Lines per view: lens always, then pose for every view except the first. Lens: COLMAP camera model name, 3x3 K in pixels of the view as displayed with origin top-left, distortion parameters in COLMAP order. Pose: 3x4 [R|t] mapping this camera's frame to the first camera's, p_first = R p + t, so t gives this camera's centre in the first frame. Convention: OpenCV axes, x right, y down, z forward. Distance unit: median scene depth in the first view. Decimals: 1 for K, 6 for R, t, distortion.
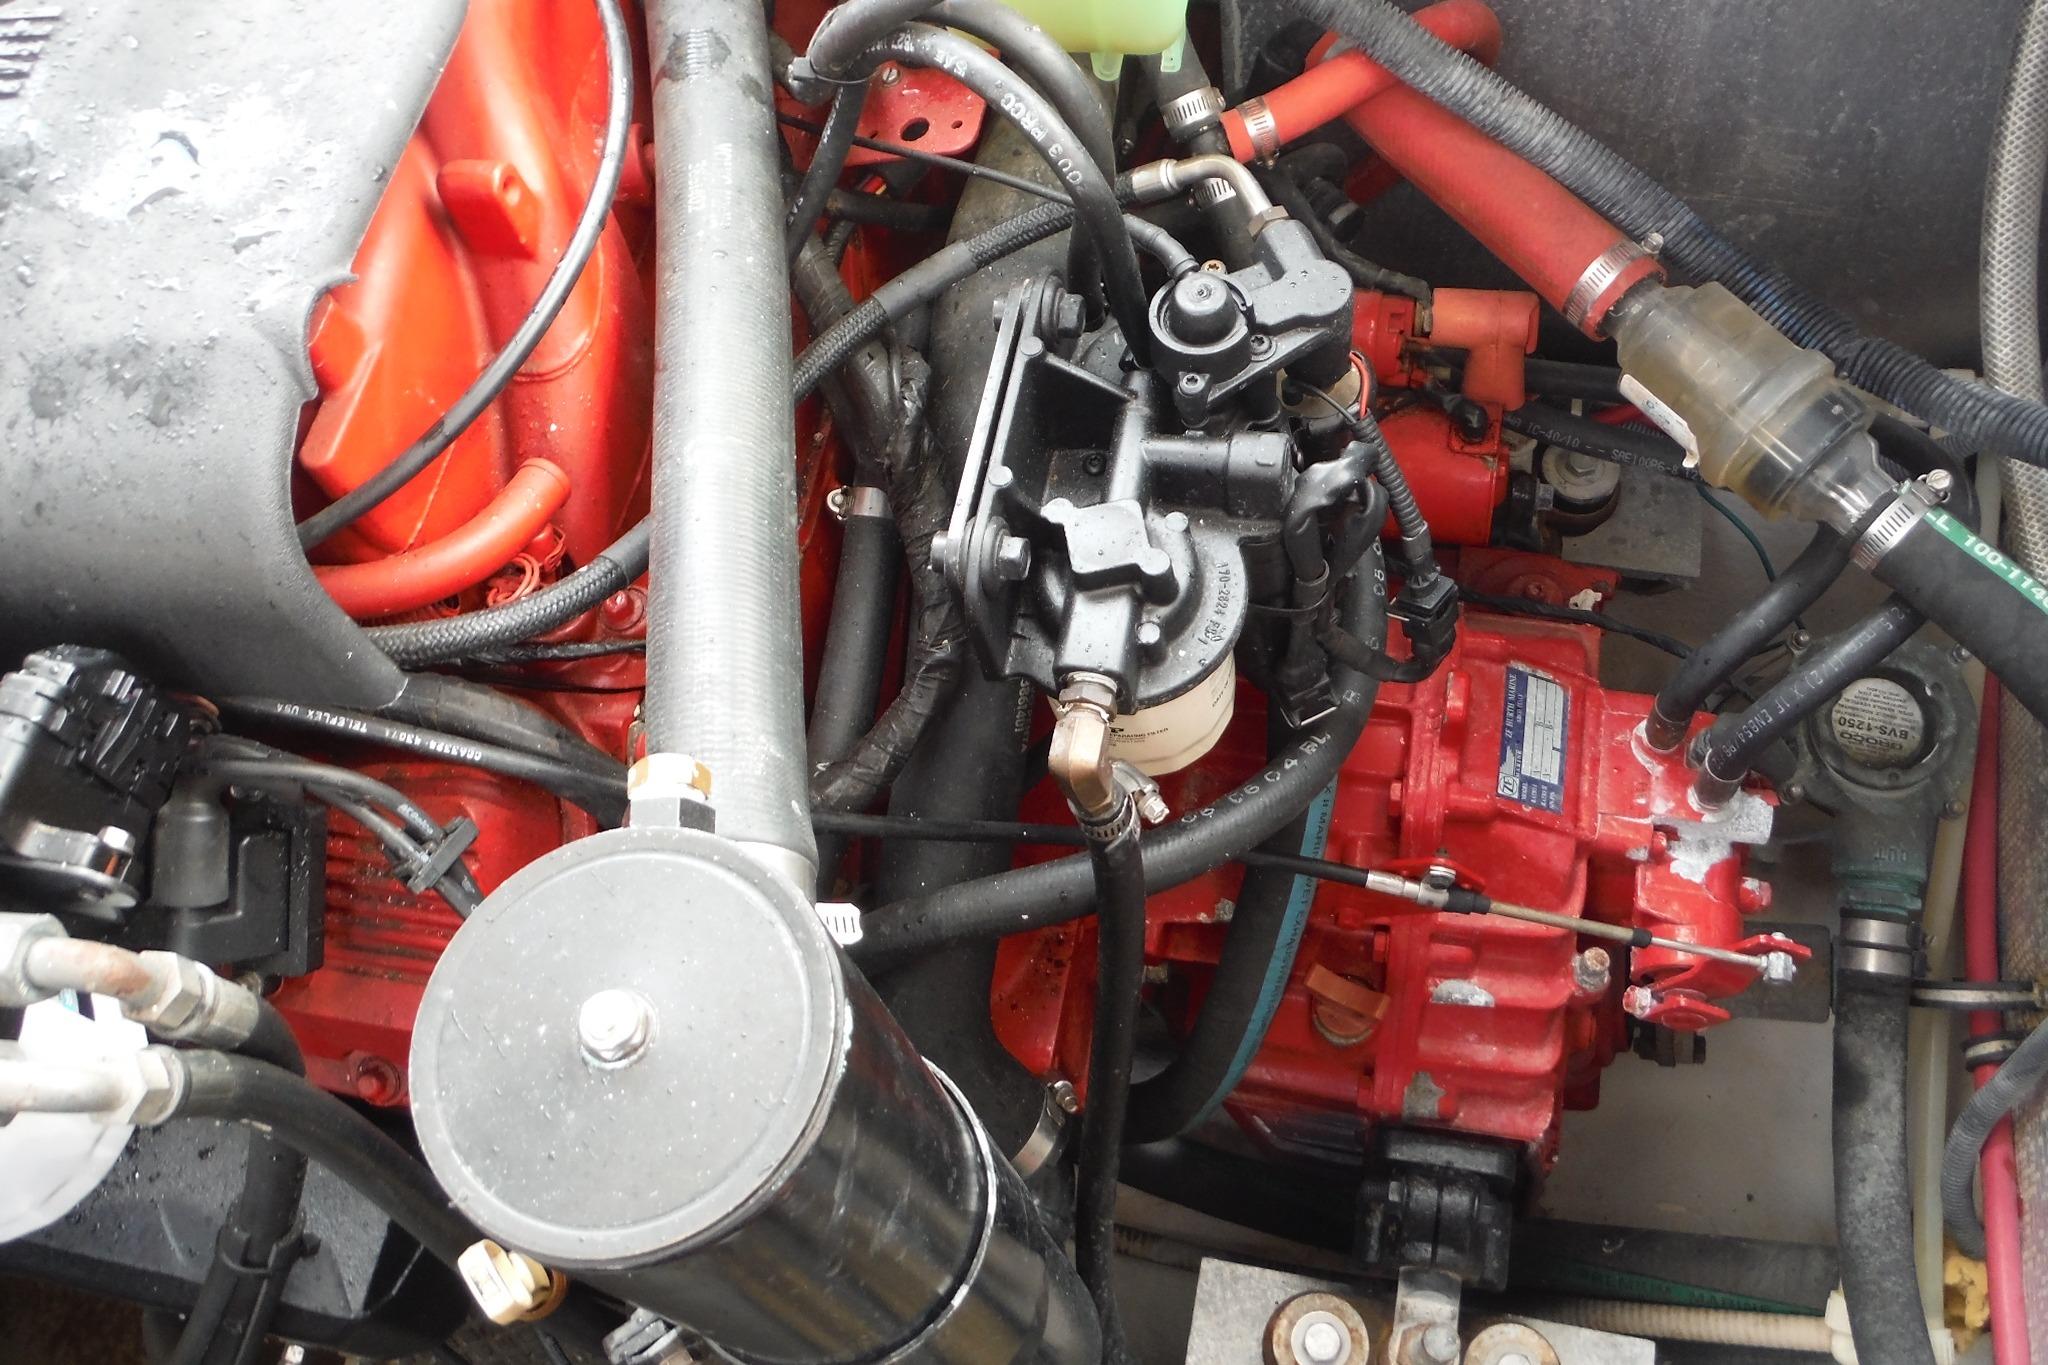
lens RADIAL K [[1831.7, 0, 1021.4], [0, 1831.7, 658.2], [0, 0, 1]] dist [-0.088289, 0.081690]
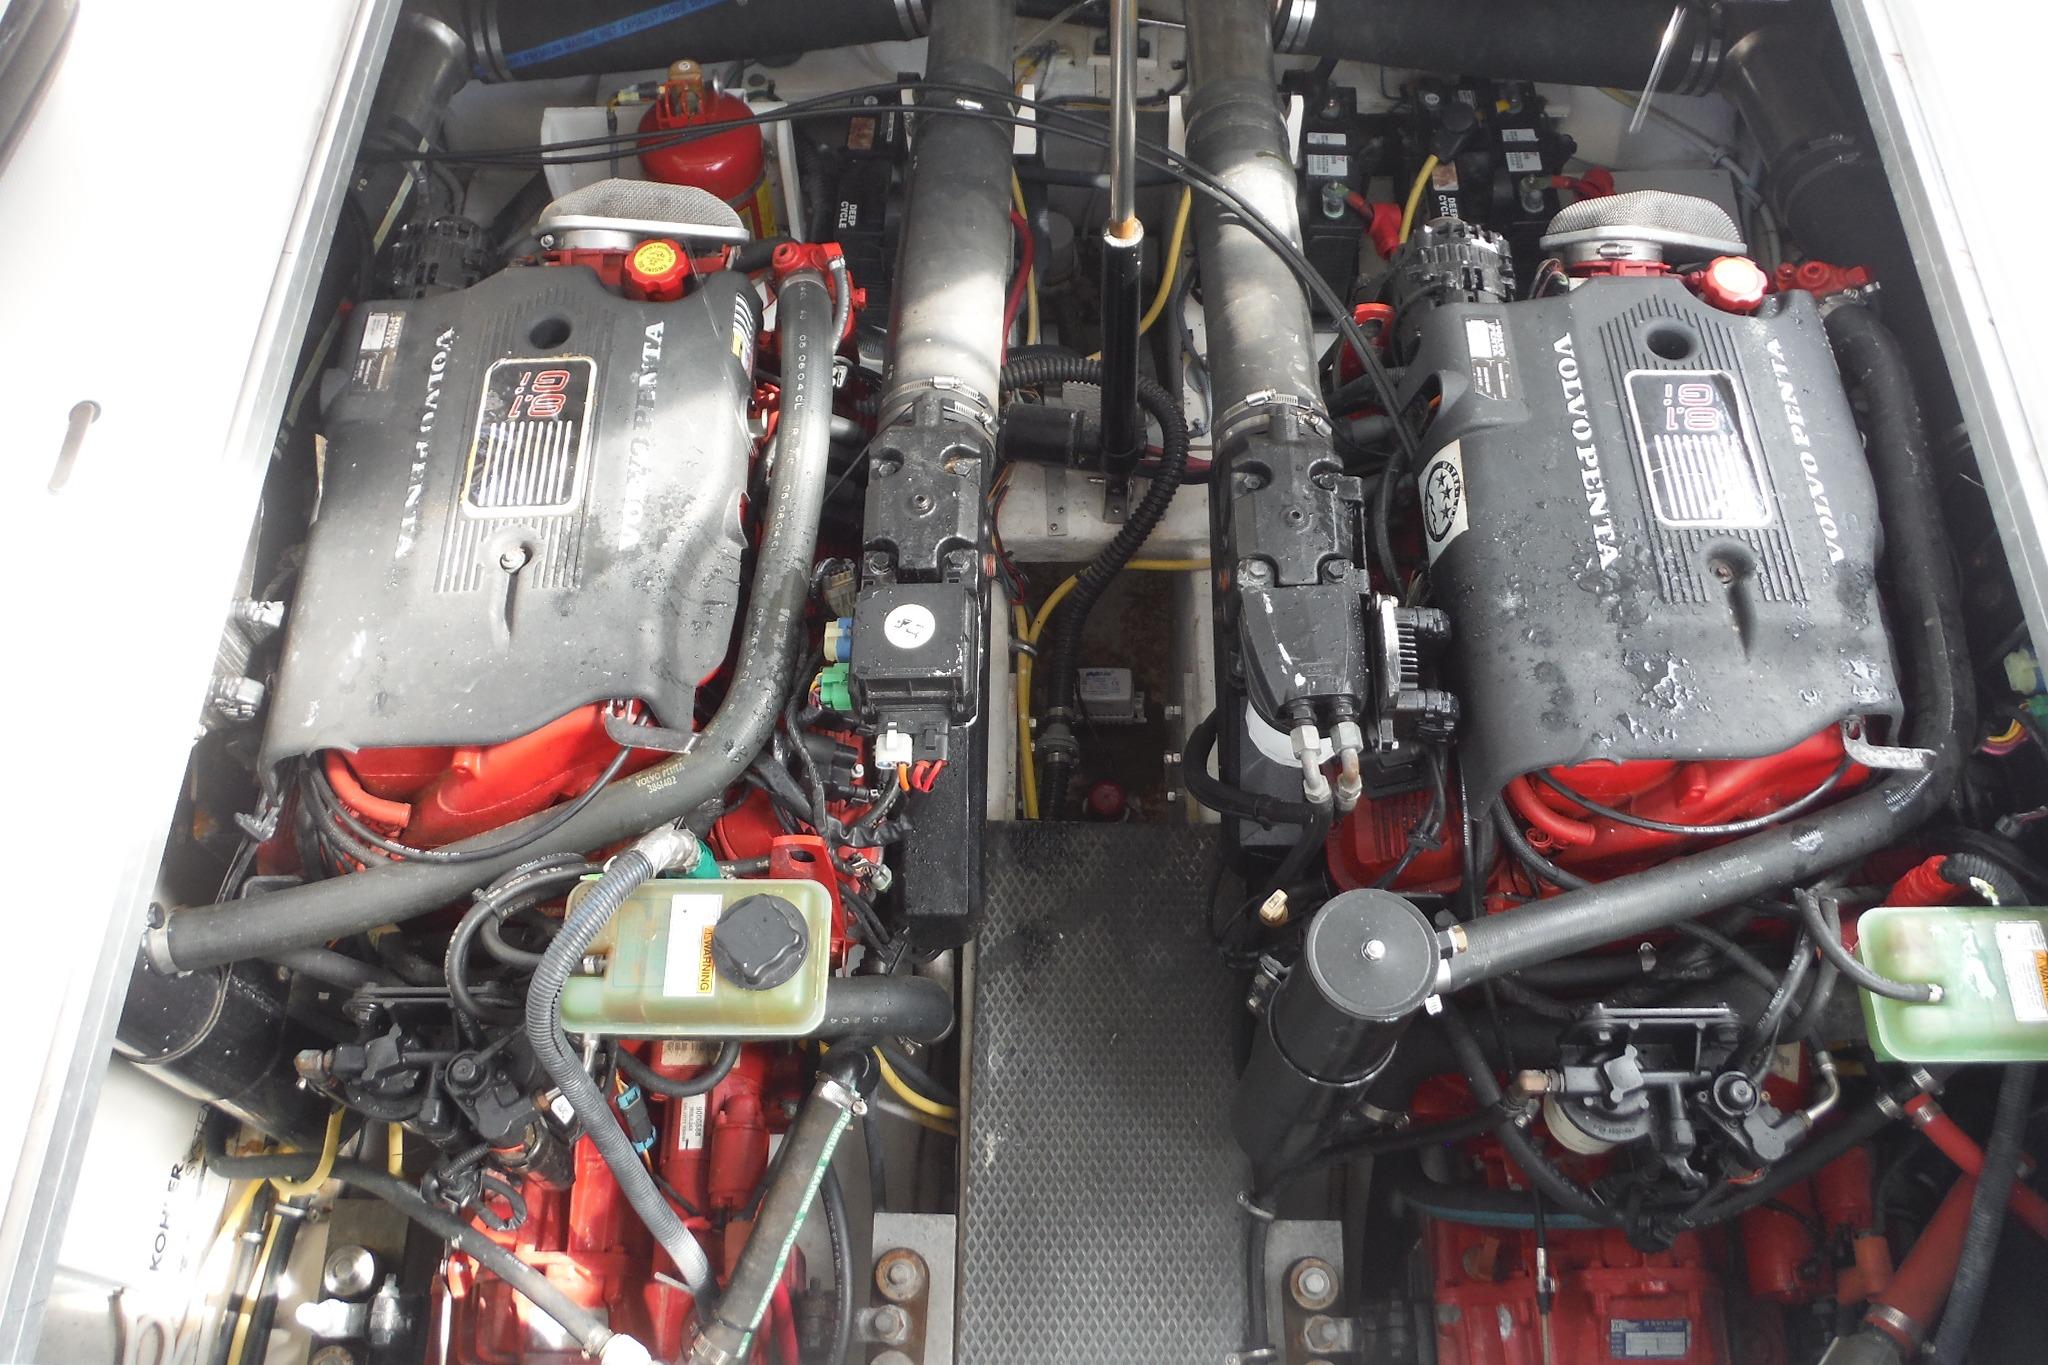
lens RADIAL K [[1831.7, 0, 1021.4], [0, 1831.7, 658.2], [0, 0, 1]] dist [-0.088289, 0.081690]
pose [[0.186115, 0.931783, -0.311674, 0.127455], [-0.881793, 0.298321, 0.365303, -0.389061], [0.433362, 0.206844, 0.877162, -1.487297]]
